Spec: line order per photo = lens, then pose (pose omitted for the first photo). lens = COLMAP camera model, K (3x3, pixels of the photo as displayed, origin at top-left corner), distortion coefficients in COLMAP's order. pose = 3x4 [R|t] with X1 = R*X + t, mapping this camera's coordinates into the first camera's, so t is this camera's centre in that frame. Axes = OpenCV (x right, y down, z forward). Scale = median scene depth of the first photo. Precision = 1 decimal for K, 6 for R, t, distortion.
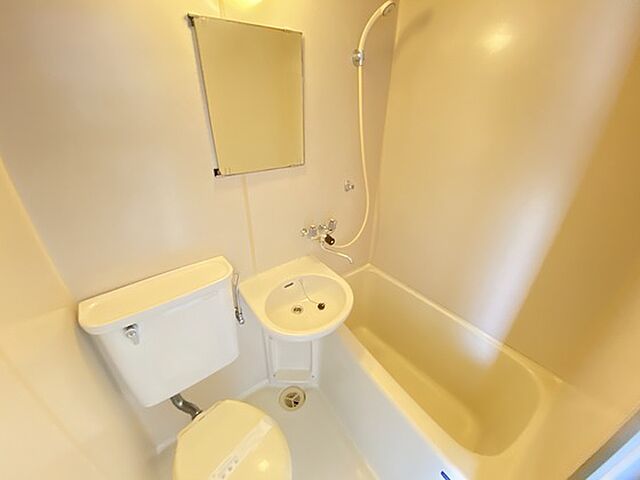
lens RADIAL K [[261.7, 0, 322.1], [0, 261.7, 235.1], [0, 0, 1]] dist [-0.014443, -0.003216]
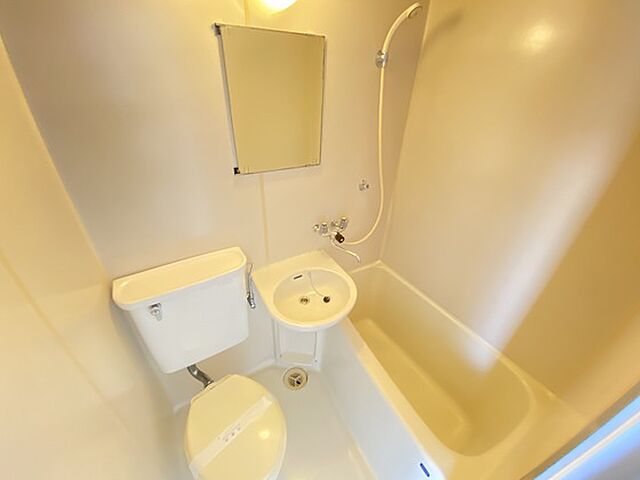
lens RADIAL K [[261.7, 0, 321.4], [0, 261.7, 235.5], [0, 0, 1]] dist [-0.014443, -0.003216]
pose [[0.993865, 0.078373, -0.078037, 0.040333], [-0.073248, 0.995094, 0.066497, -0.059563], [0.082865, -0.060373, 0.994730, -0.045802]]
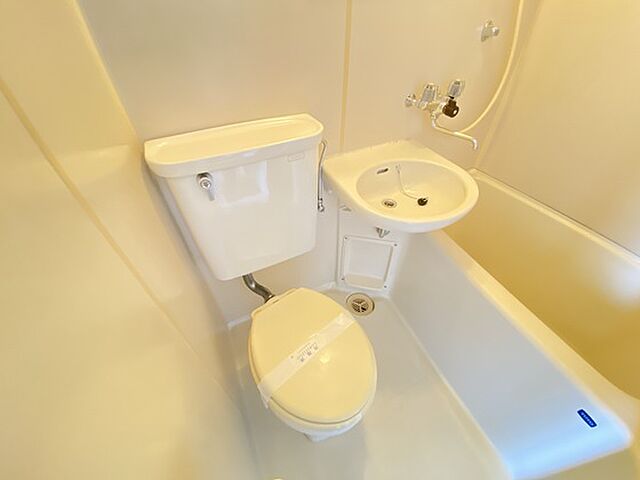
lens RADIAL K [[261.7, 0, 320.5], [0, 261.7, 239.8], [0, 0, 1]] dist [-0.014443, -0.003216]
pose [[0.976687, 0.129166, -0.171458, -0.162899], [-0.077302, 0.956758, 0.280426, 0.202799], [0.200265, -0.260635, 0.944438, 0.189052]]
